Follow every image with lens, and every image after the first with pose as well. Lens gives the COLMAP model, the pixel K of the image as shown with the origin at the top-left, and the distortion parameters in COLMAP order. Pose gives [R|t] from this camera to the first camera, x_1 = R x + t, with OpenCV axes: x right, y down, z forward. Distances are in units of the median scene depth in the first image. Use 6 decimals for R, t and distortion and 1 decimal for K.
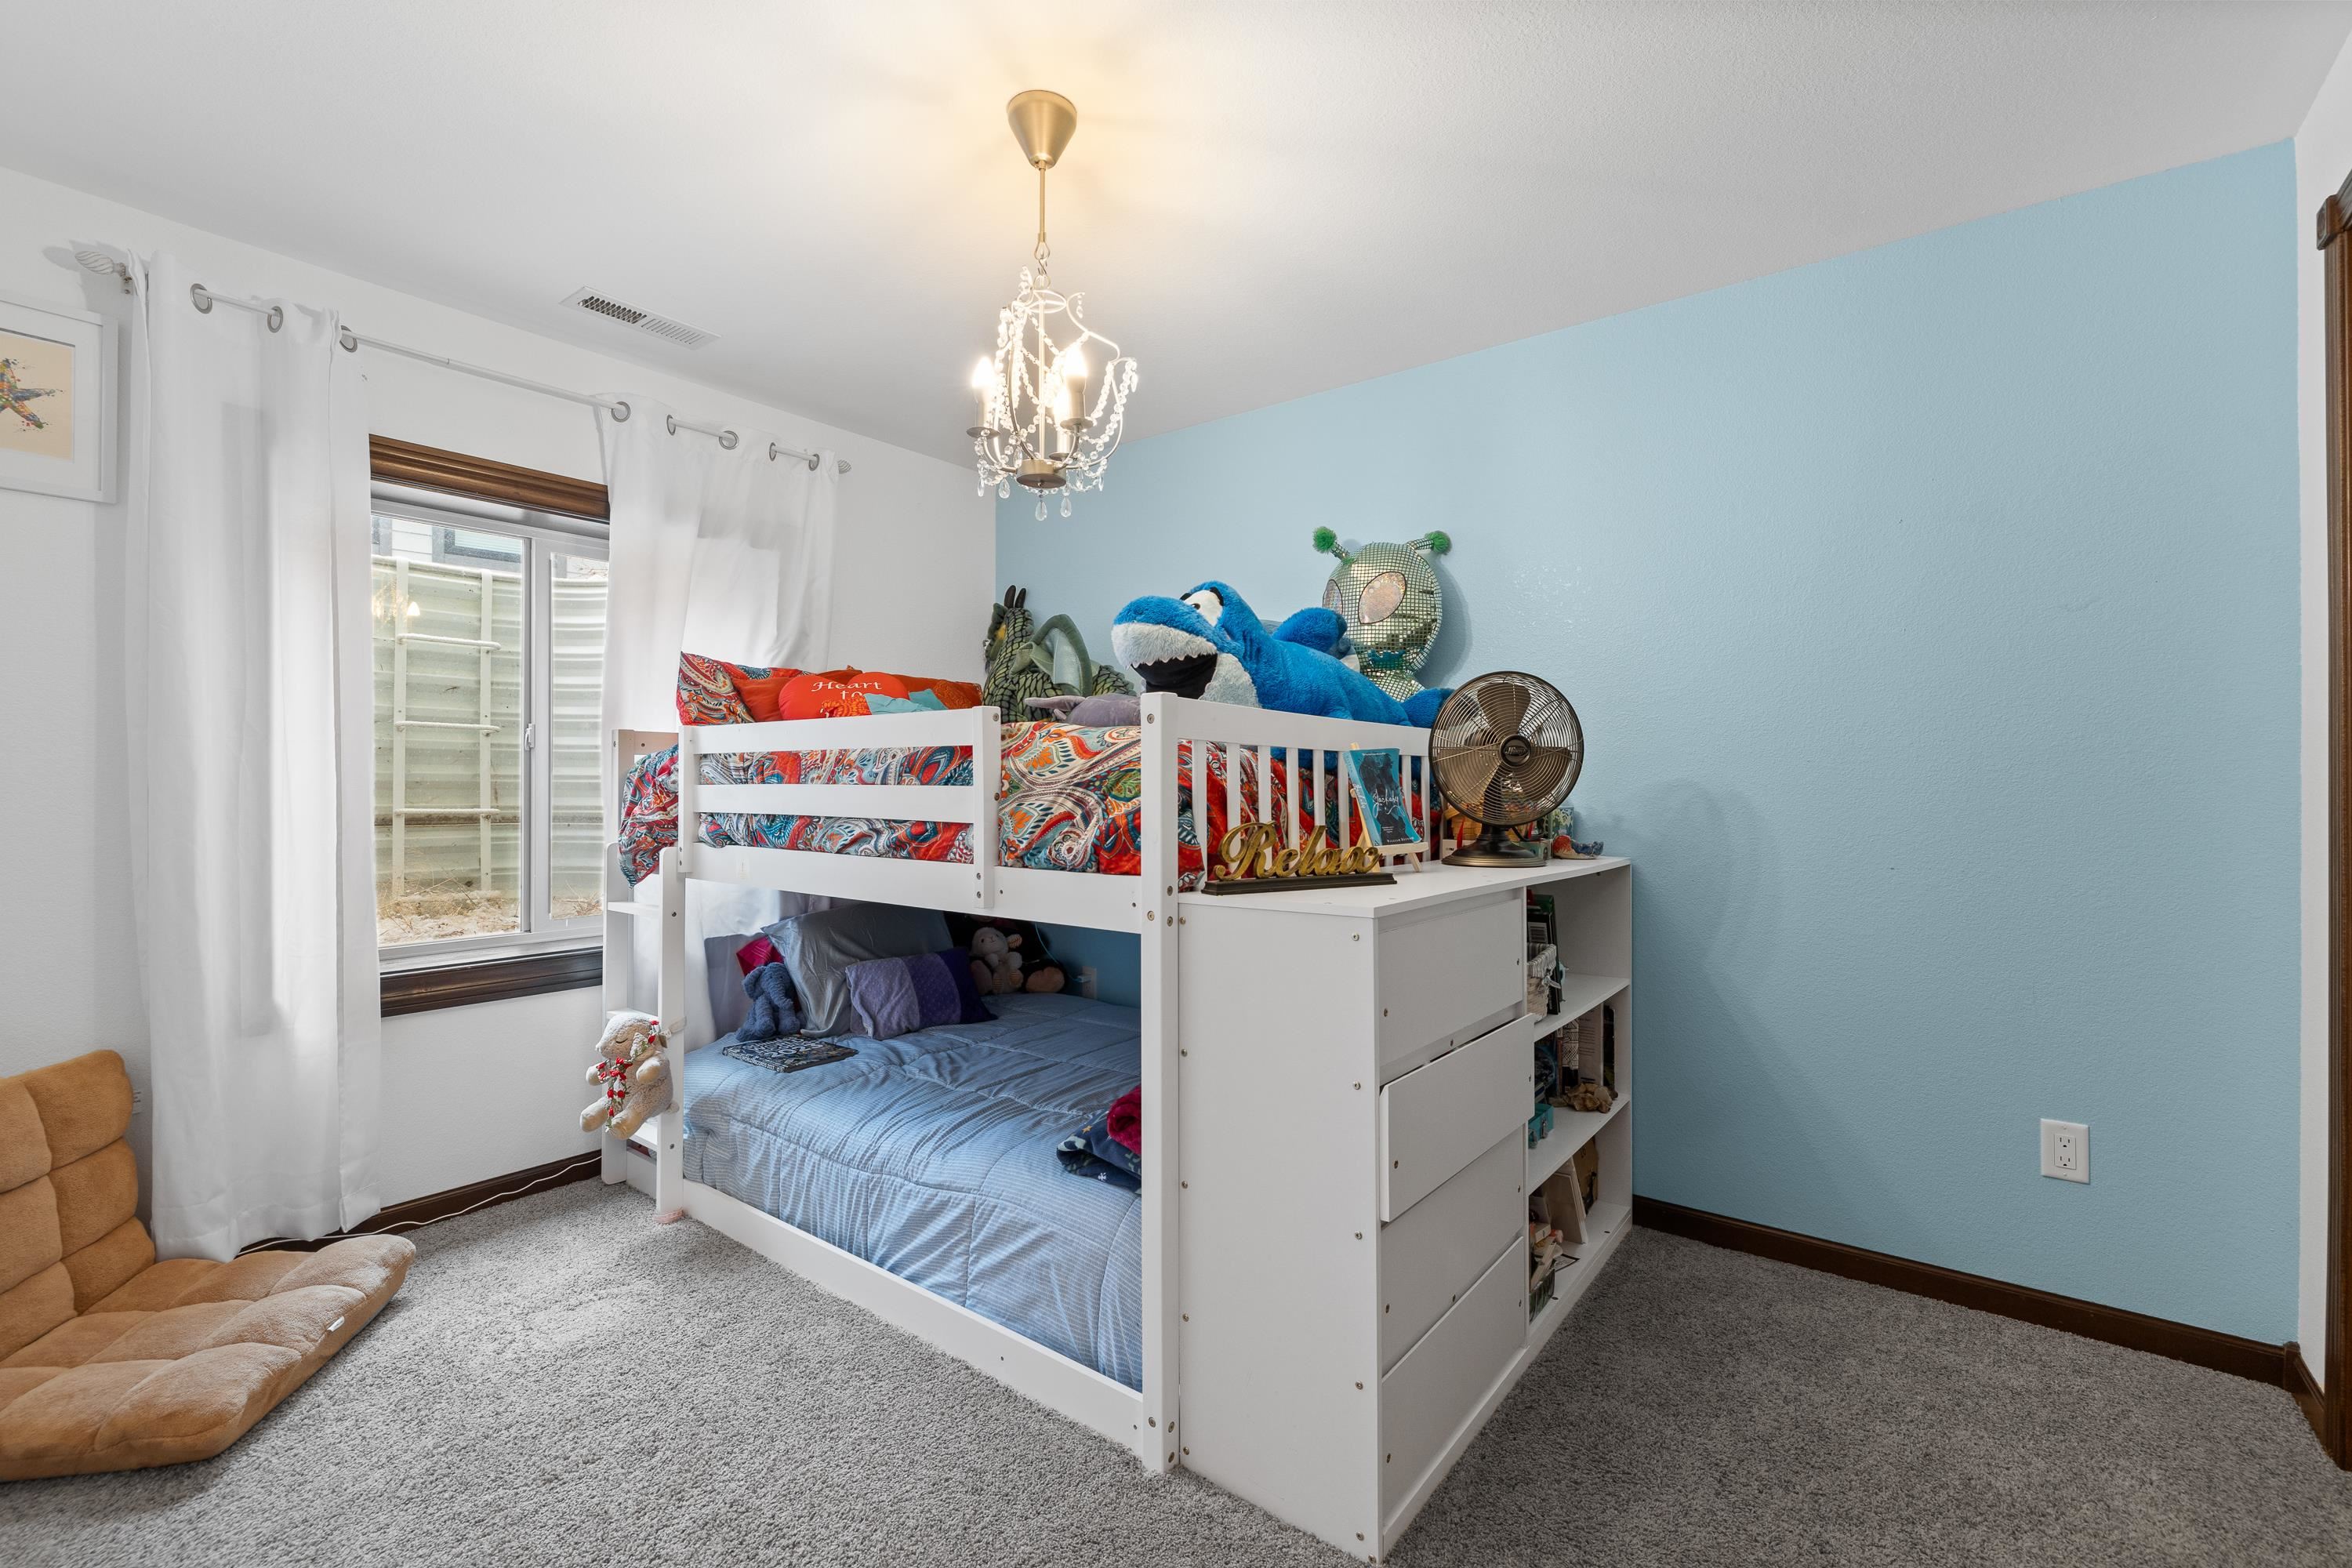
lens RADIAL K [[1026.7, 0, 1182.5], [0, 1026.7, 778.3], [0, 0, 1]] dist [0.001646, 0.000485]
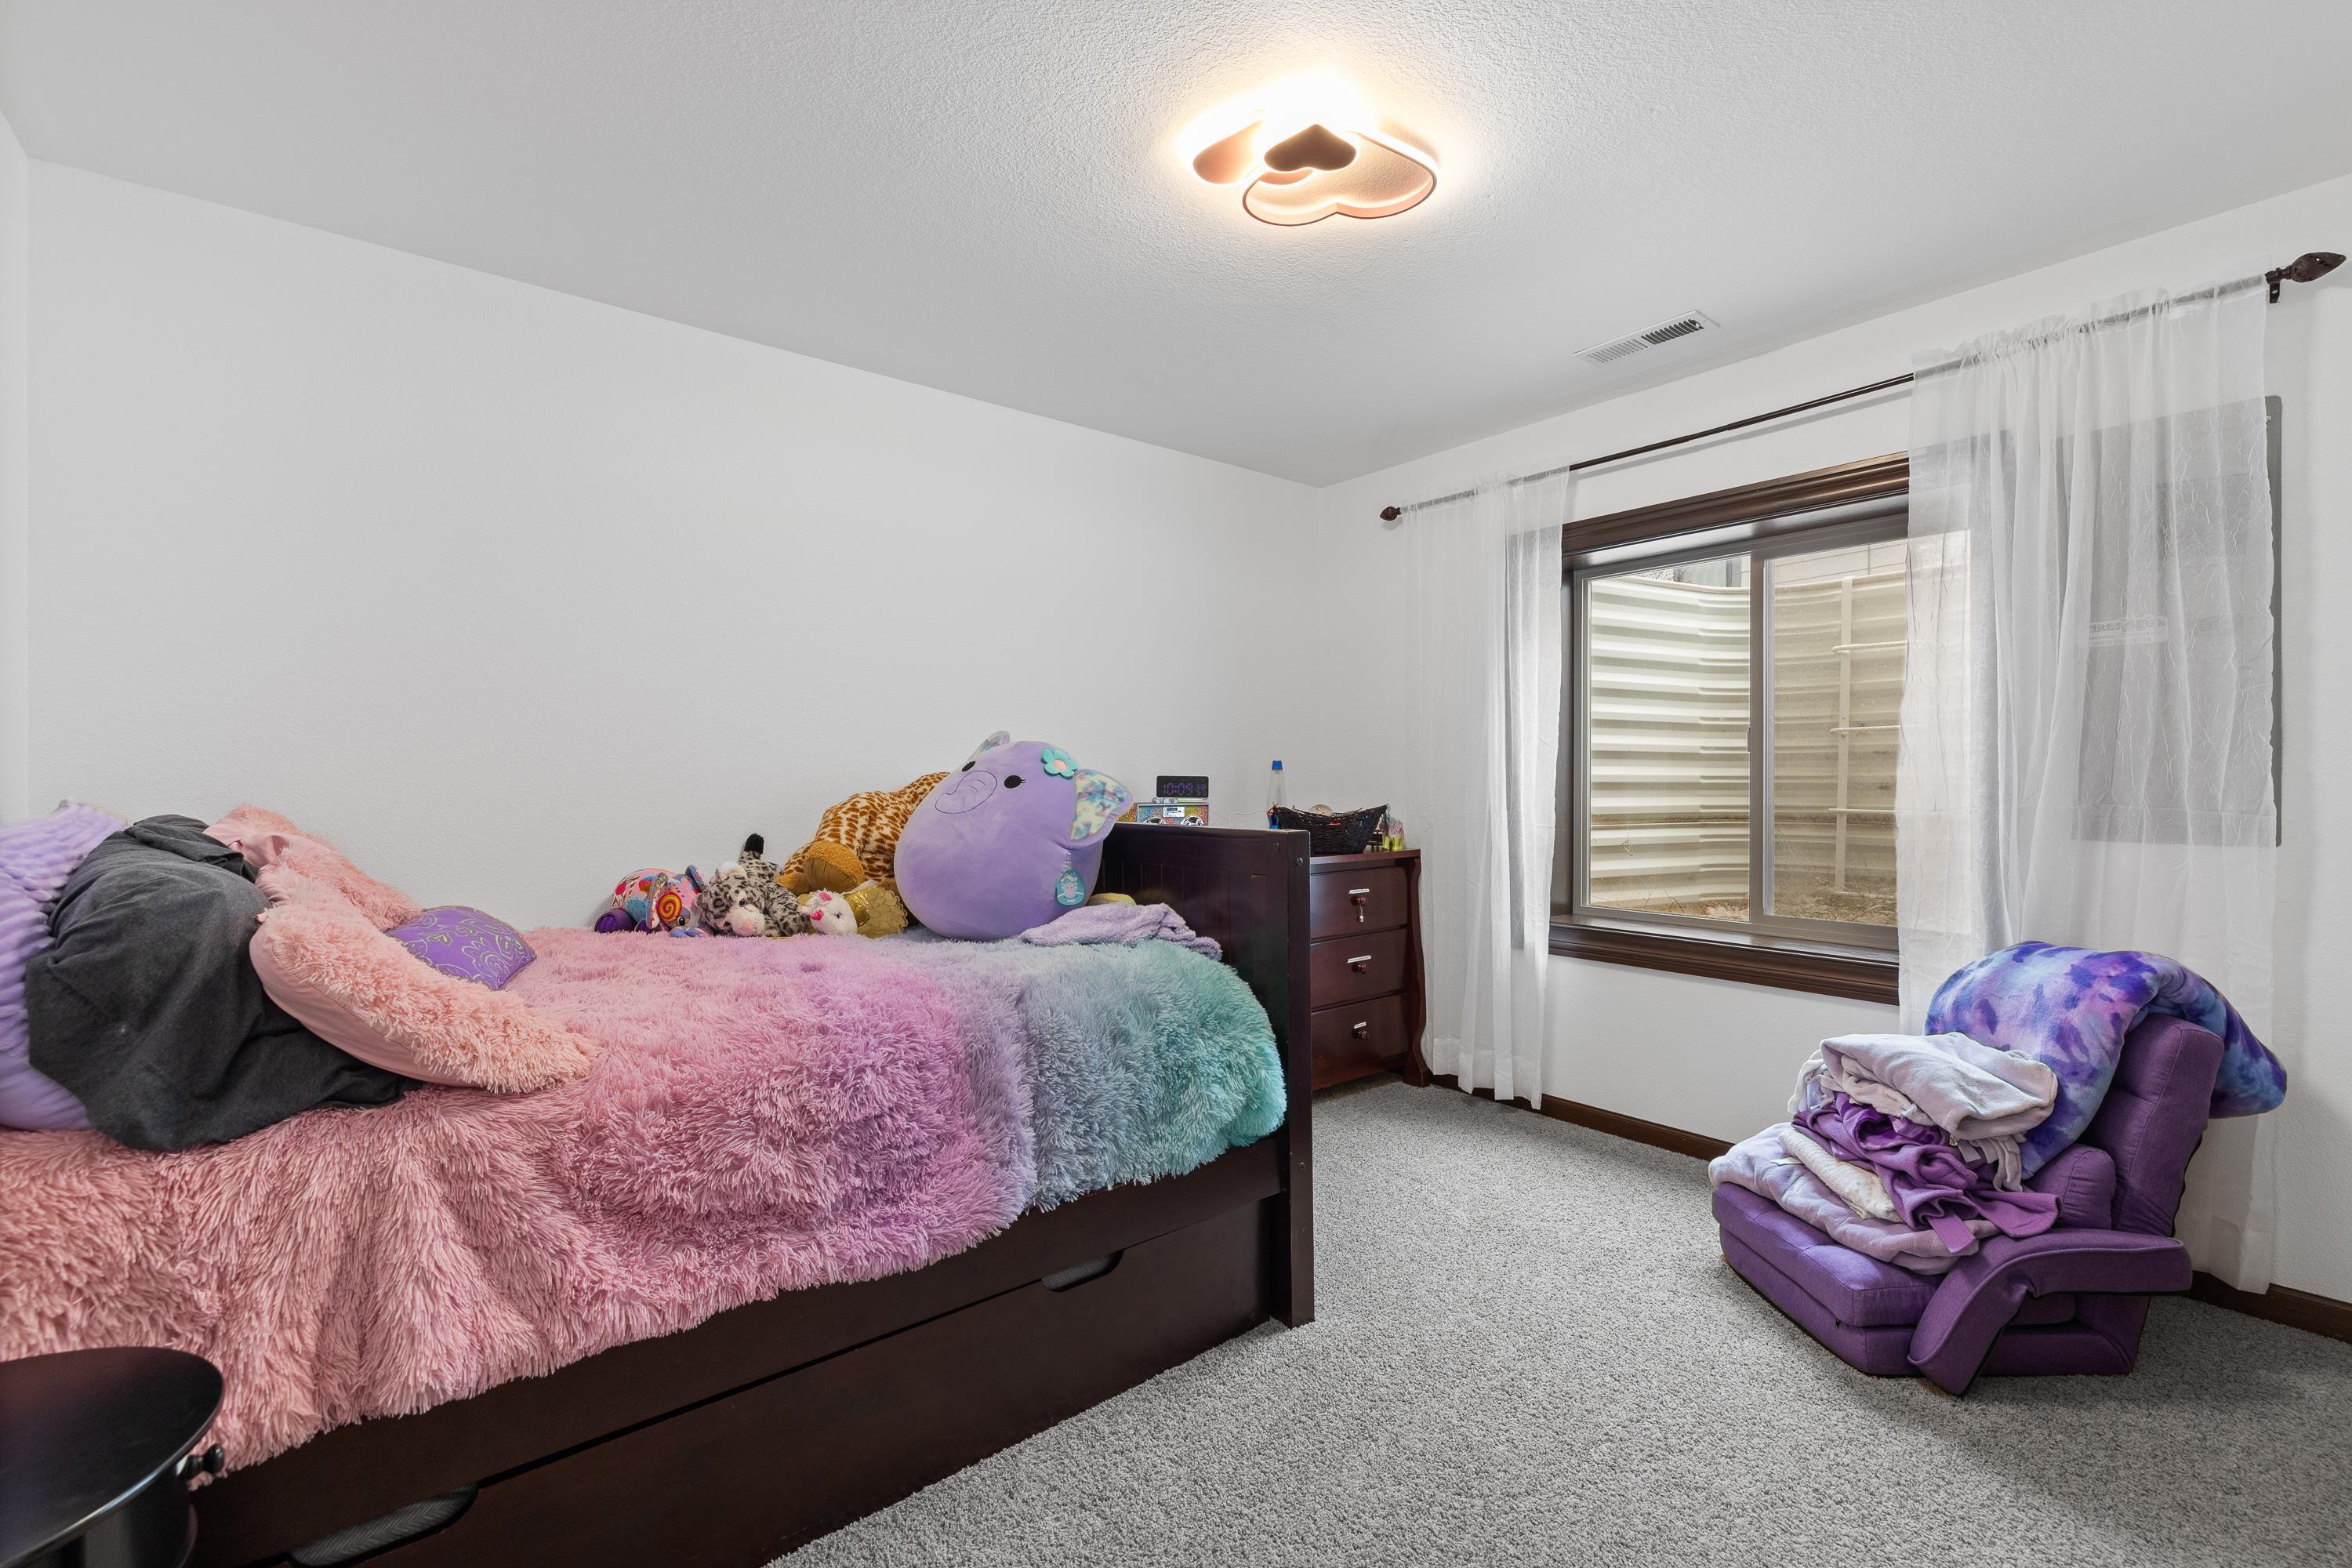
lens RADIAL K [[1026.7, 0, 1182.5], [0, 1026.7, 778.3], [0, 0, 1]] dist [0.001646, 0.000485]
pose [[-0.252560, -0.010272, -0.967527, 0.471703], [0.005346, 0.999914, -0.012012, 0.007710], [0.967566, -0.008207, -0.252484, 0.629767]]
